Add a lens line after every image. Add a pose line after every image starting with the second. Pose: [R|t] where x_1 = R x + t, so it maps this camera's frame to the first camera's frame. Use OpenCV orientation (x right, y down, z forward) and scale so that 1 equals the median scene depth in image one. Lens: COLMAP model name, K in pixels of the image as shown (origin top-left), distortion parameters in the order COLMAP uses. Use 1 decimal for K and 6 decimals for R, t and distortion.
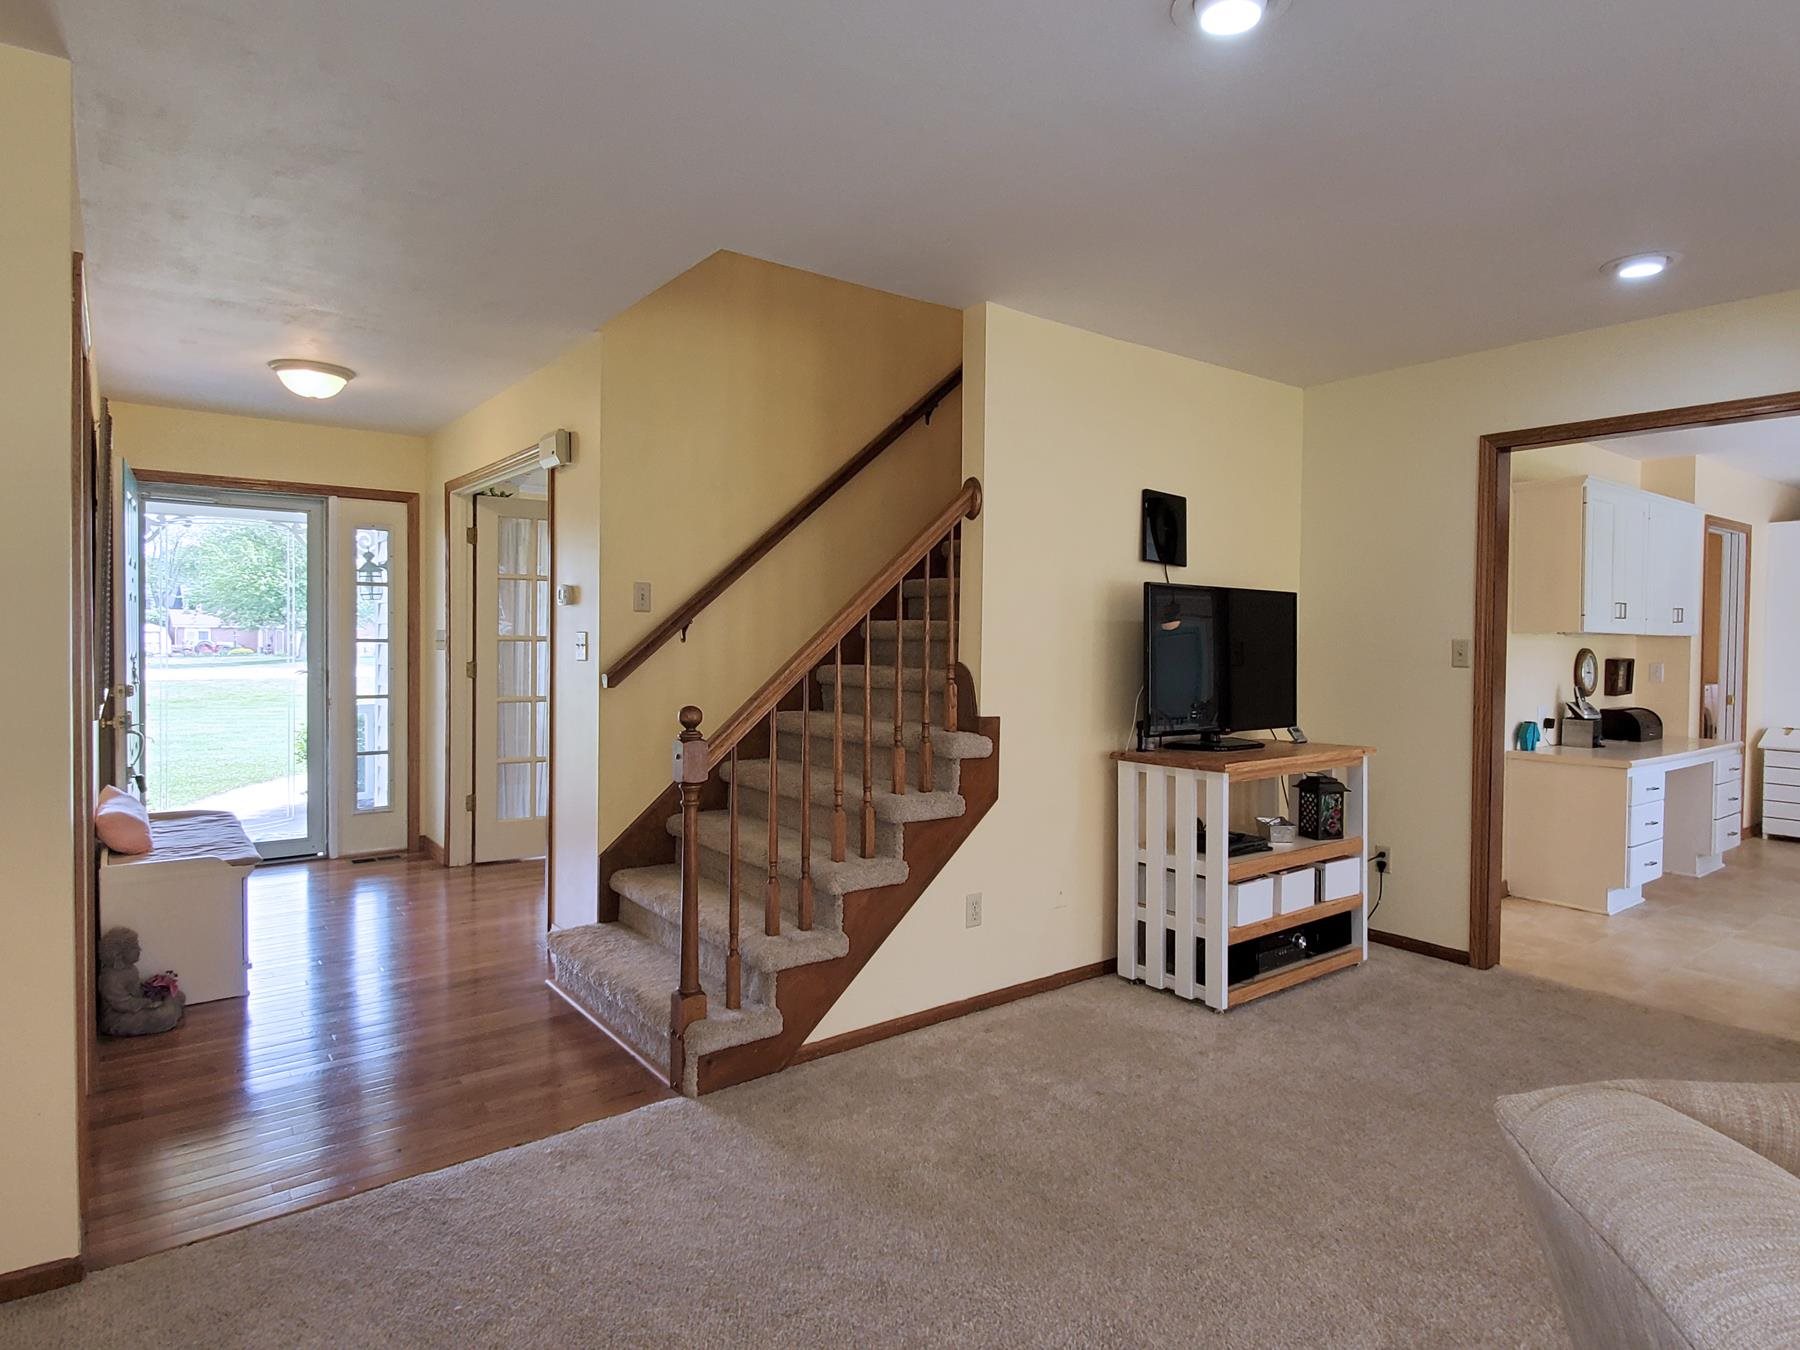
lens RADIAL K [[1016.2, 0, 901.2], [0, 1016.2, 657.7], [0, 0, 1]] dist [0.001898, -0.000839]
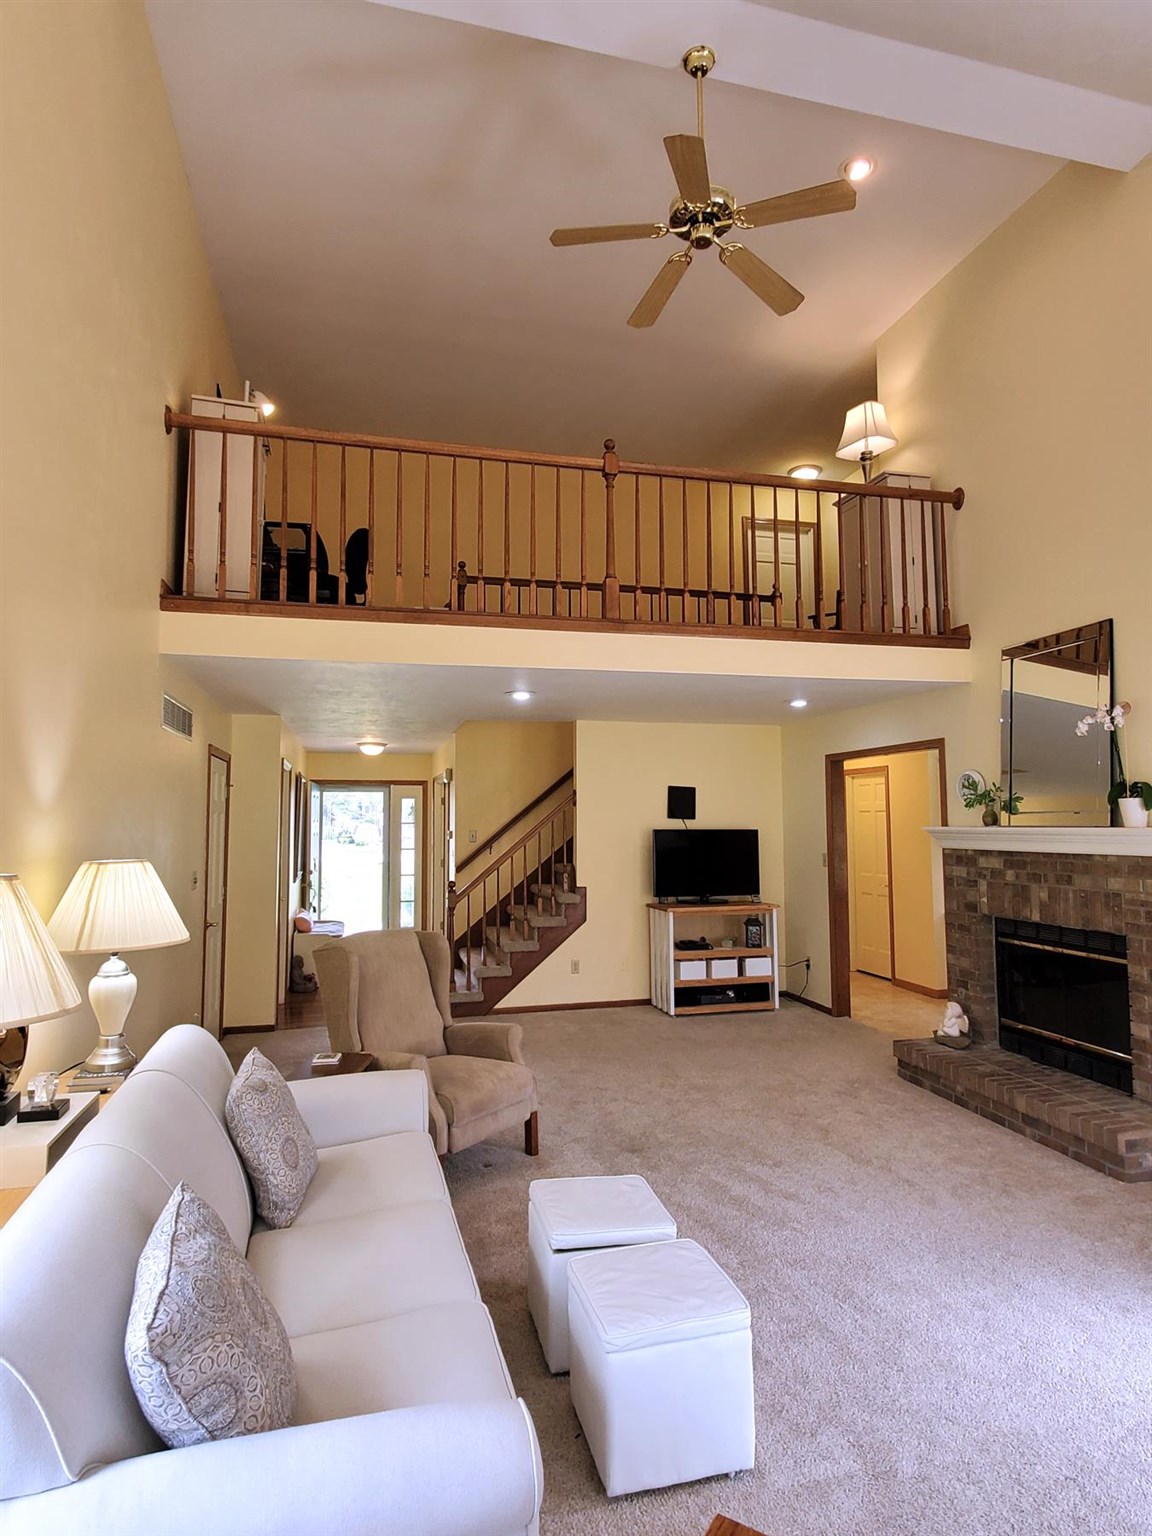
lens RADIAL K [[845.4, 0, 576.0], [0, 845.4, 768.0], [0, 0, 1]] dist [-0.001737, -0.000693]
pose [[0.919055, -0.039277, -0.392168, 0.801595], [0.005824, 0.996267, -0.086132, -0.047129], [0.394087, 0.076876, 0.915852, -0.809790]]
